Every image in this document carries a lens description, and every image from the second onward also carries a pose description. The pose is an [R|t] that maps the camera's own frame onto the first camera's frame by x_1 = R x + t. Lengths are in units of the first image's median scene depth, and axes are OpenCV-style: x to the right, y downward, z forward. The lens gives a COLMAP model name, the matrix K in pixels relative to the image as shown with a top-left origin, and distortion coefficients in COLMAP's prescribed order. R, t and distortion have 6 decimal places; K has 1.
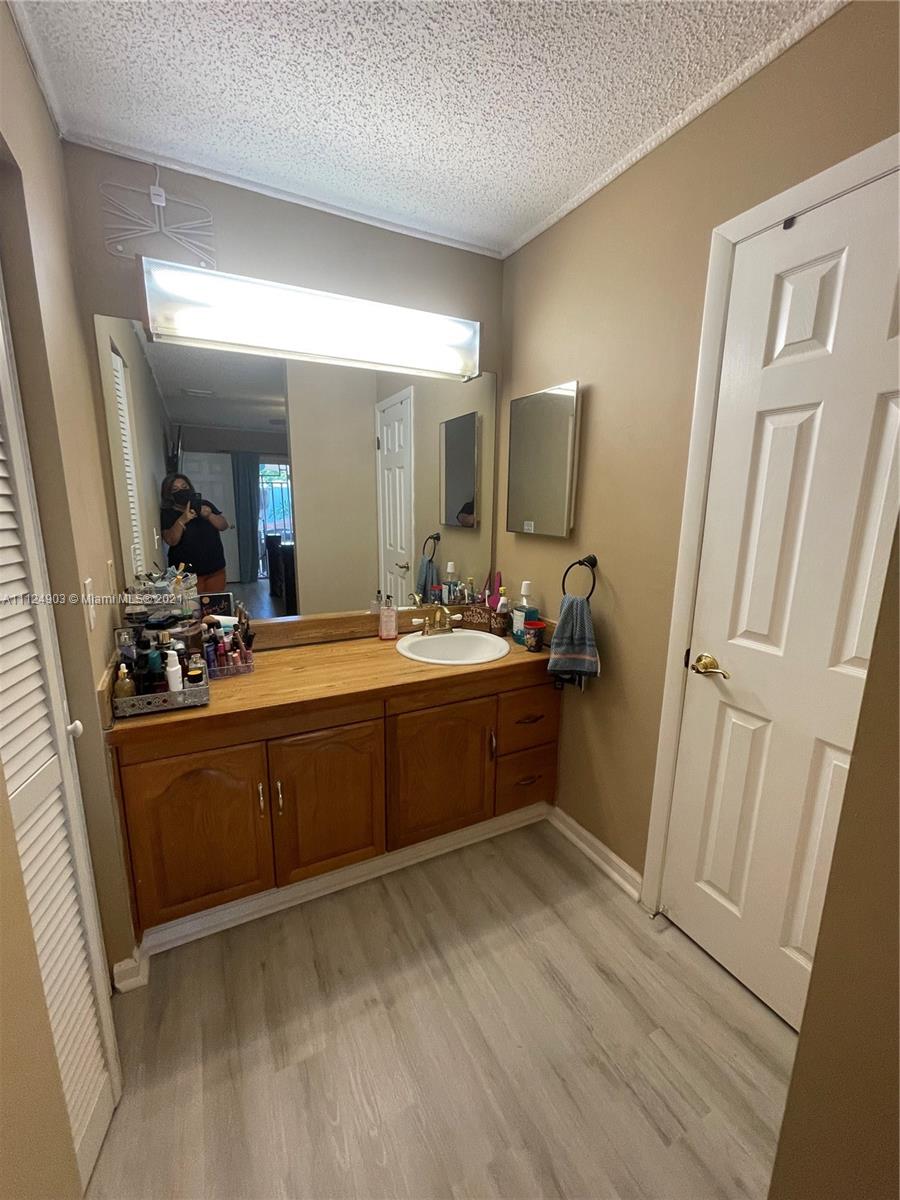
lens RADIAL K [[478.8, 0, 447.8], [0, 478.8, 598.5], [0, 0, 1]] dist [-0.003990, -0.000192]
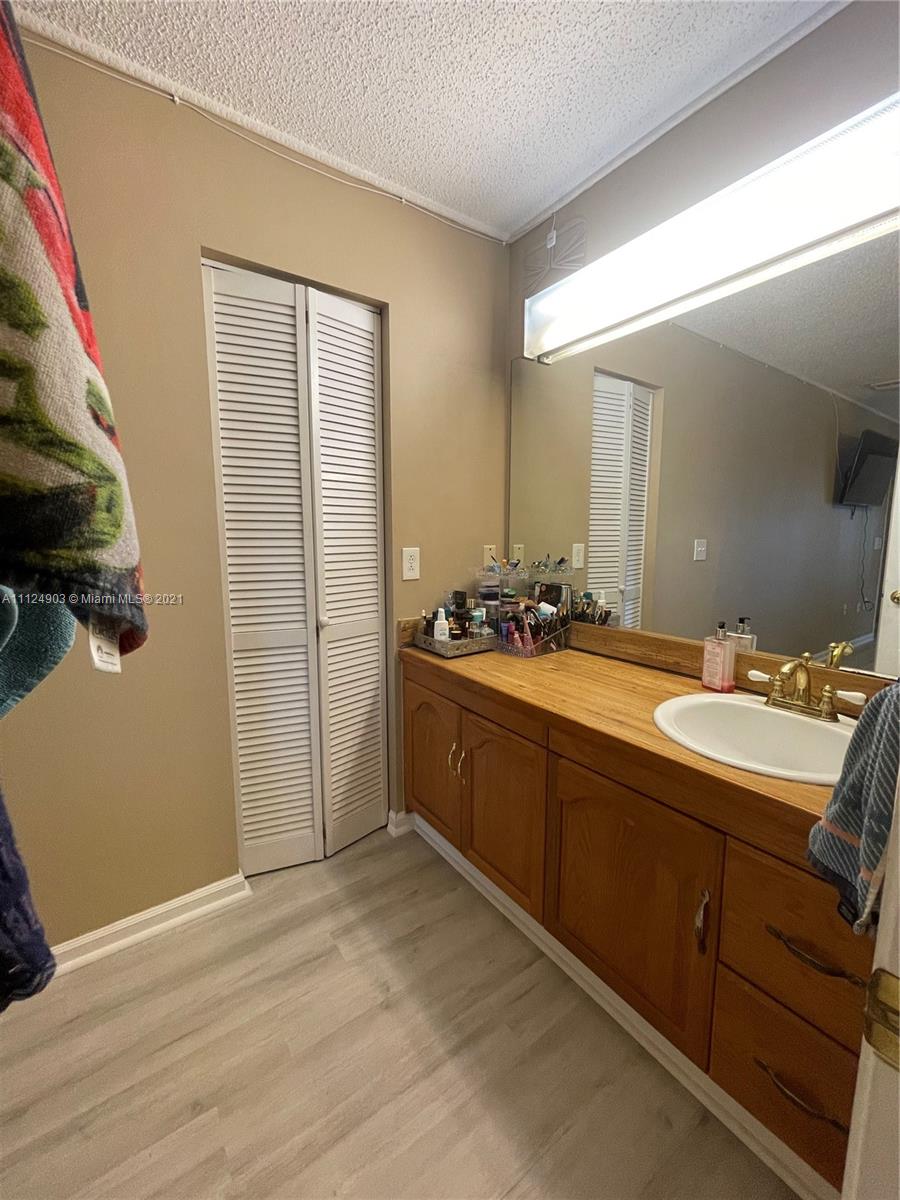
lens RADIAL K [[478.8, 0, 450.2], [0, 478.8, 598.7], [0, 0, 1]] dist [-0.003990, -0.000192]
pose [[0.154590, 0.124354, -0.980121, 0.554162], [-0.195816, 0.976223, 0.092974, -0.032901], [0.968379, 0.177550, 0.175265, 0.632340]]
